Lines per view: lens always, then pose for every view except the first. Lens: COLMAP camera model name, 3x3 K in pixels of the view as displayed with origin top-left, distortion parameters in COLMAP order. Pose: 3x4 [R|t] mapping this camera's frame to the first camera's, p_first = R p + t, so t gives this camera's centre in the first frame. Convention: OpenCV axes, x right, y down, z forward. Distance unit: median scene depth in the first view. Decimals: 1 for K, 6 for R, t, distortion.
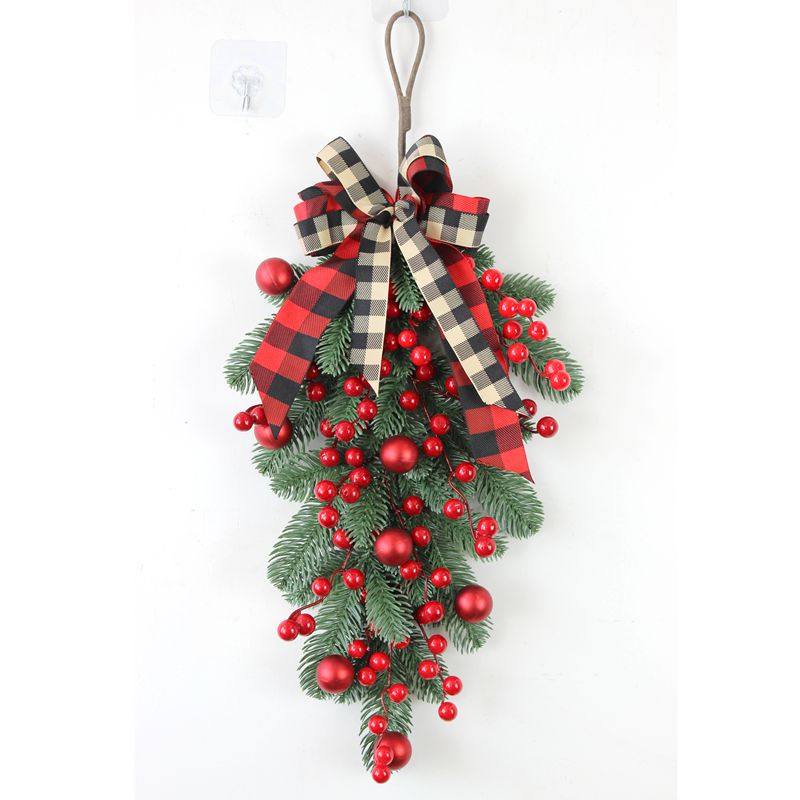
lens RADIAL K [[2391.5, 0, 392.6], [0, 2391.5, 398.2], [0, 0, 1]] dist [0.005879, 0.000000]
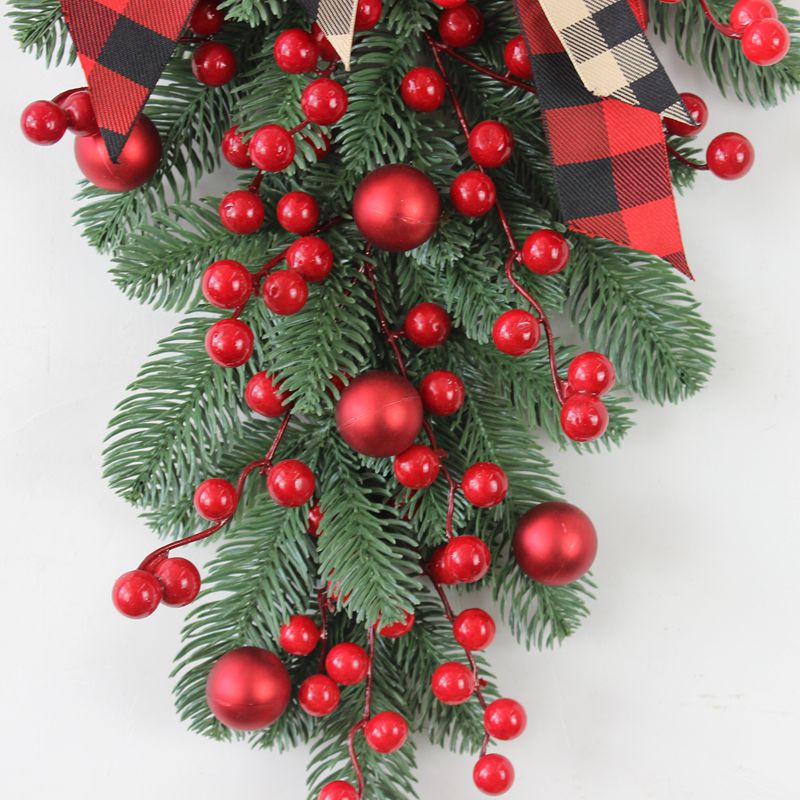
lens RADIAL K [[2391.5, 0, 403.8], [0, 2391.5, 406.7], [0, 0, 1]] dist [0.005879, 0.000000]
pose [[0.998976, 0.023813, -0.038463, 0.022049], [-0.021931, 0.998576, 0.048638, 0.038570], [0.039566, -0.047745, 0.998076, 0.548204]]
